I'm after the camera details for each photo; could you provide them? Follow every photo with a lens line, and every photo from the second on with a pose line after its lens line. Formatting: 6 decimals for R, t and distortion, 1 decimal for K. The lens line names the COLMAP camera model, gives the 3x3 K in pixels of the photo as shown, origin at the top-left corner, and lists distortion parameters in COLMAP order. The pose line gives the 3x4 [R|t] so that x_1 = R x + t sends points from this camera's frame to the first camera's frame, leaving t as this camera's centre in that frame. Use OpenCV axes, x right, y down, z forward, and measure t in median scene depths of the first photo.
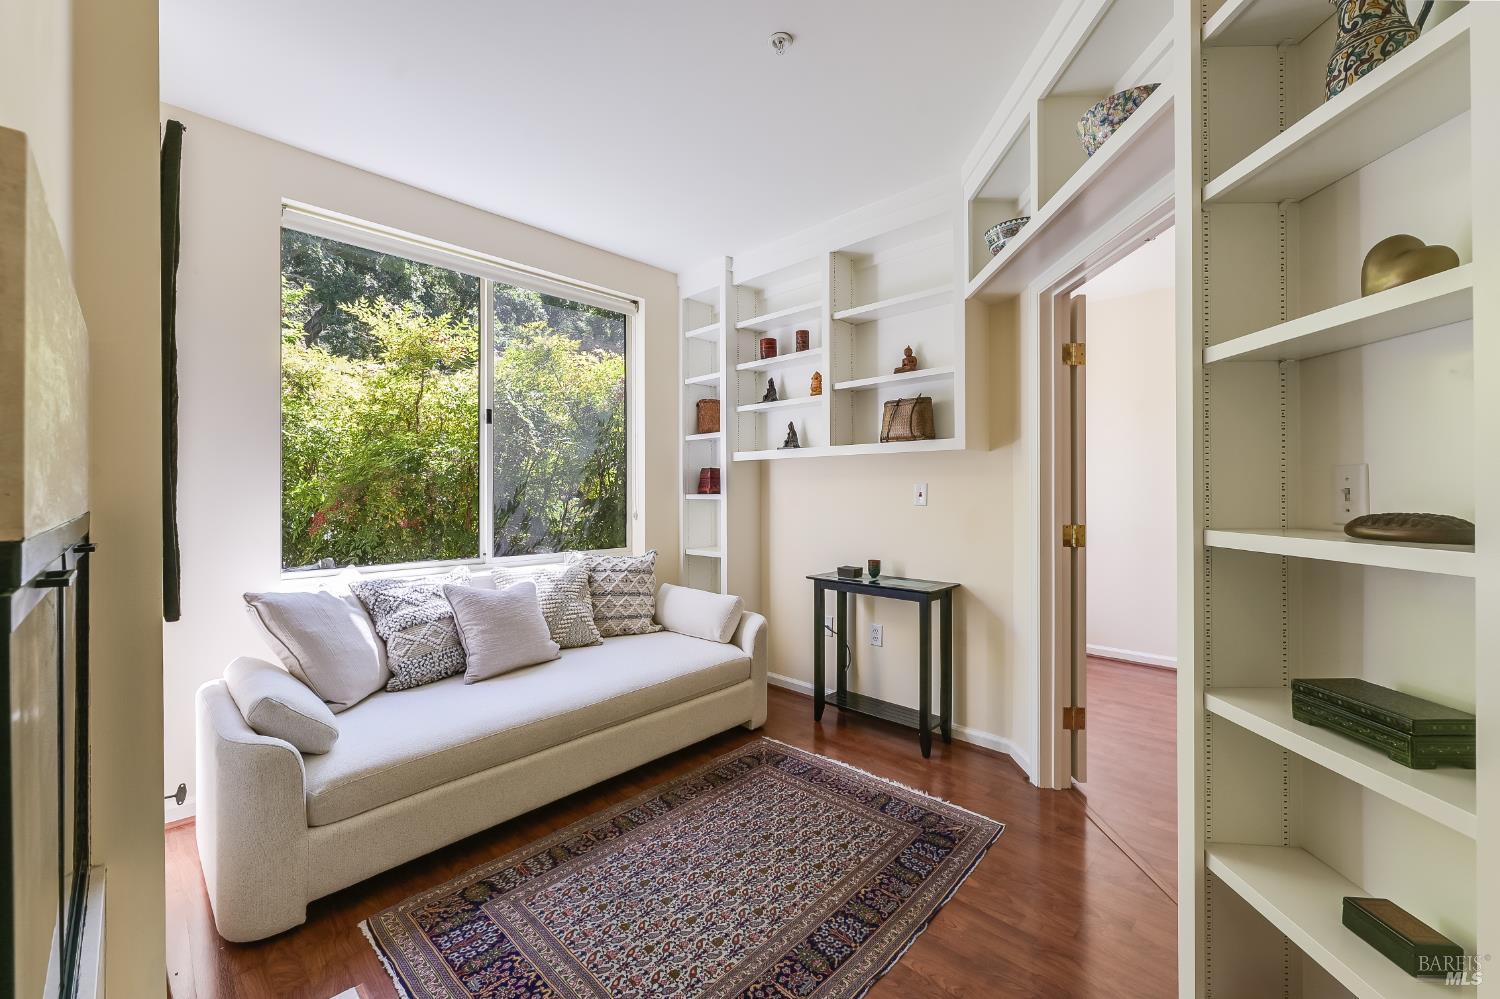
lens RADIAL K [[603.1, 0, 753.6], [0, 603.1, 485.5], [0, 0, 1]] dist [-0.000948, 0.000173]
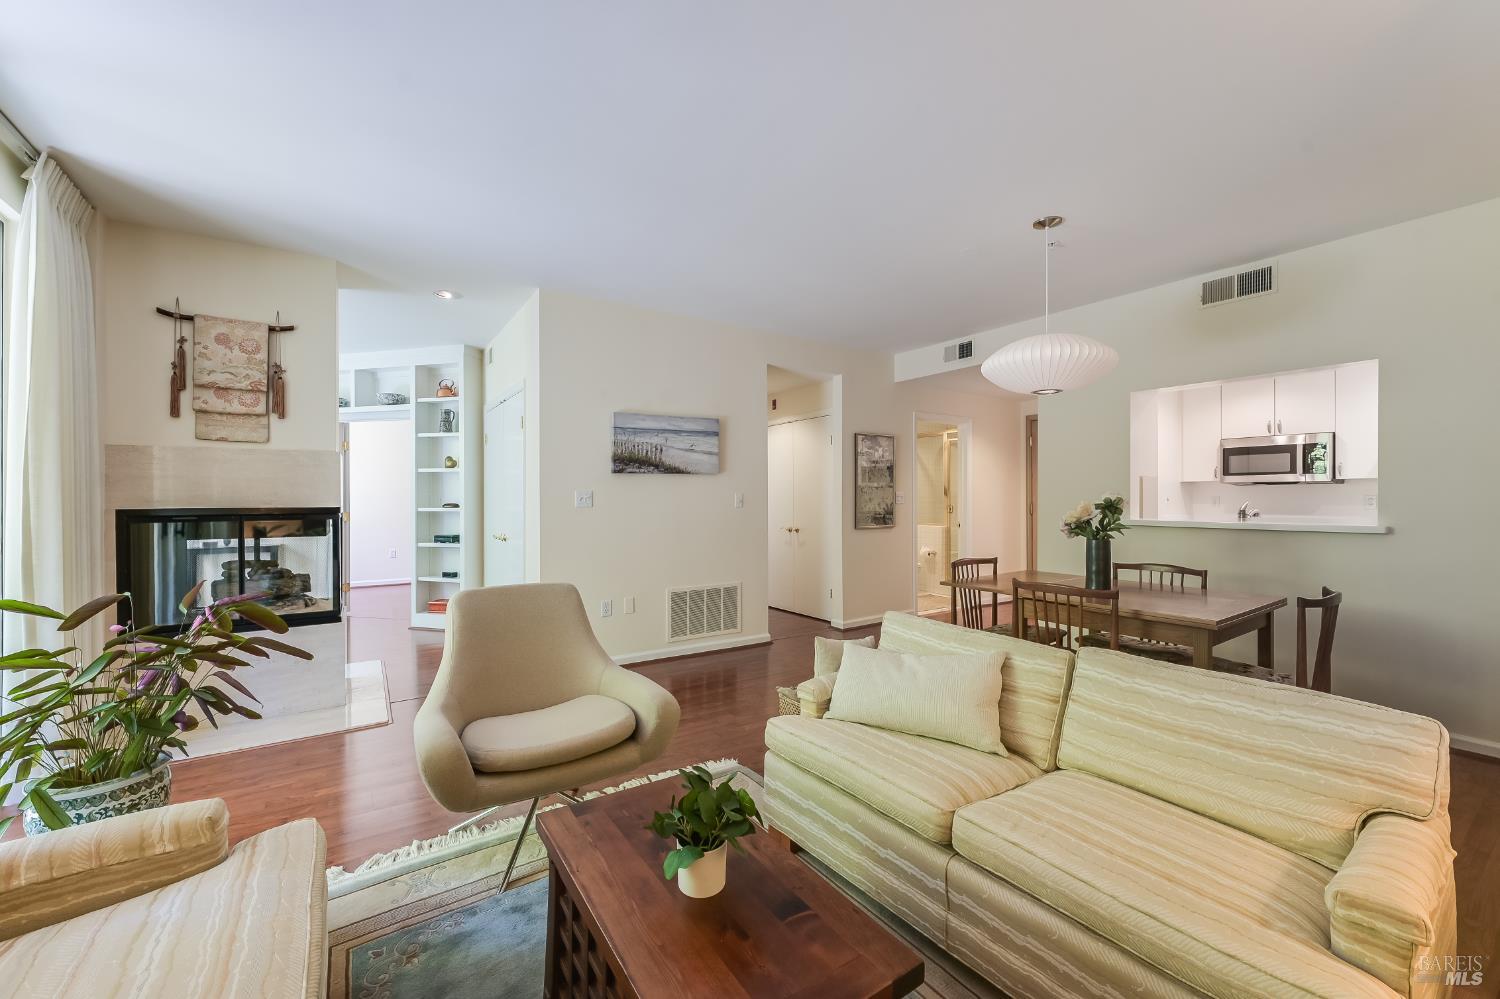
lens RADIAL K [[585.6, 0, 750.0], [0, 585.6, 499.5], [0, 0, 1]] dist [-0.000488, 0.000031]
pose [[0.208317, -0.003299, 0.978056, -1.245640], [-0.010253, 0.999932, 0.005556, -0.015868], [-0.978008, -0.011186, 0.208269, -0.971600]]
